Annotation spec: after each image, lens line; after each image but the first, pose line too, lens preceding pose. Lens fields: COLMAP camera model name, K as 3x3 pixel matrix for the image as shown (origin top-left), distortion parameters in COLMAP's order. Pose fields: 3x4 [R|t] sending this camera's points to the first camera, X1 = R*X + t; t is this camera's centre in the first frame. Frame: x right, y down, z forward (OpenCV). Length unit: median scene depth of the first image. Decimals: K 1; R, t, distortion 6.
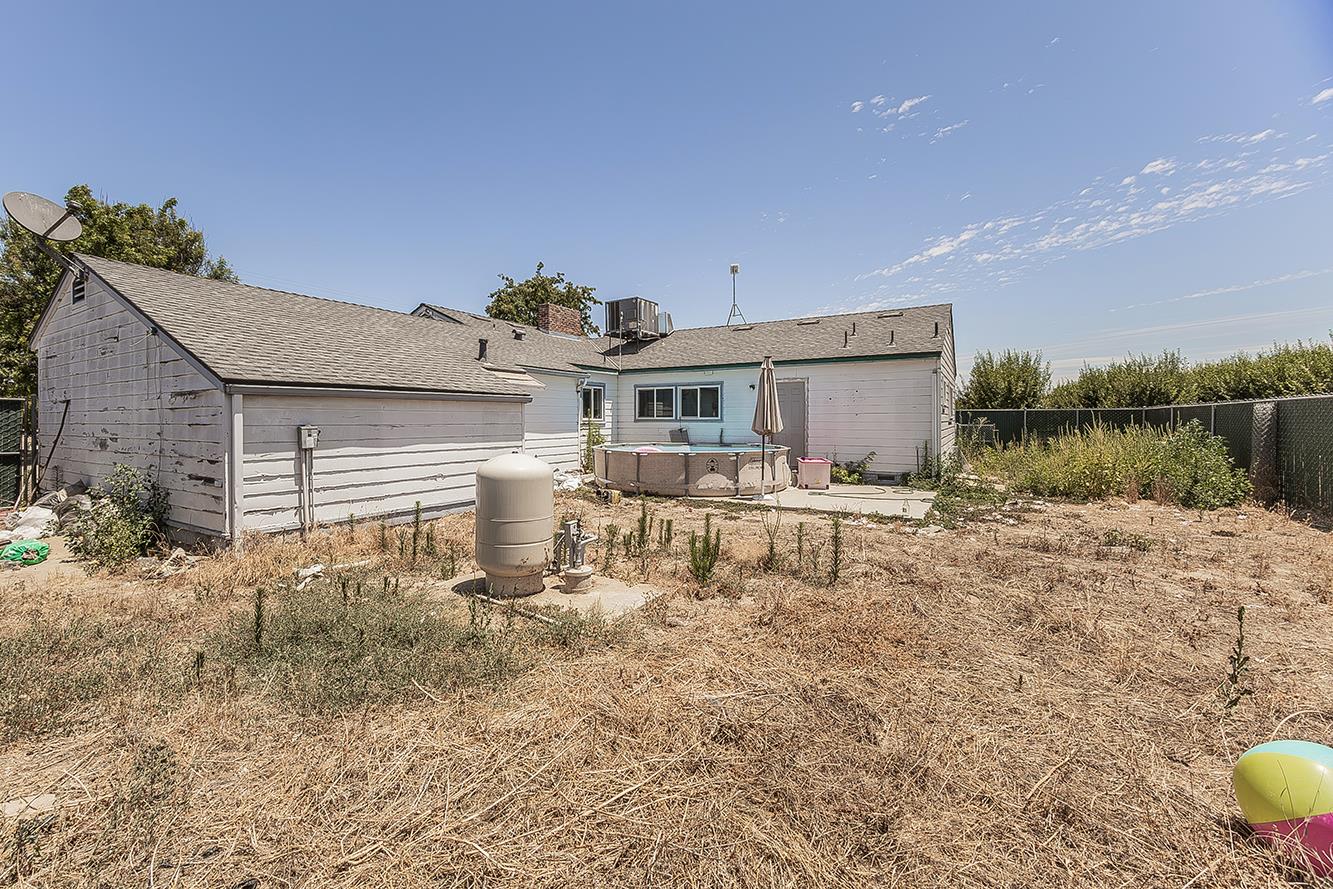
lens RADIAL K [[574.3, 0, 602.1], [0, 574.3, 445.4], [0, 0, 1]] dist [-0.000638, -0.000038]
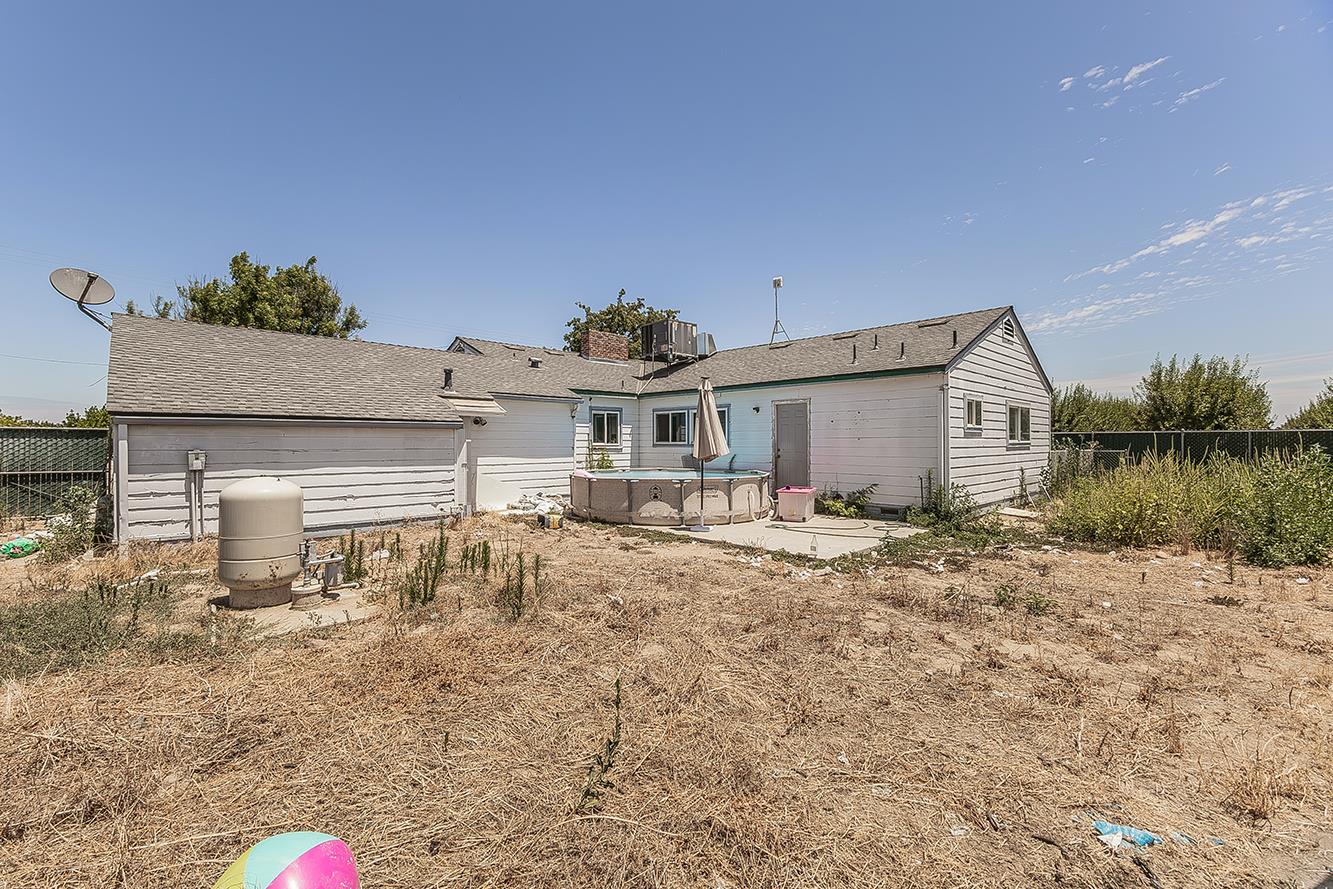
lens RADIAL K [[577.5, 0, 617.1], [0, 577.5, 447.6], [0, 0, 1]] dist [-0.000808, -0.000417]
pose [[0.965387, 0.001651, -0.260817, 0.271739], [-0.011462, 0.999282, -0.036099, -0.003399], [0.260570, 0.037839, 0.964713, 0.040297]]
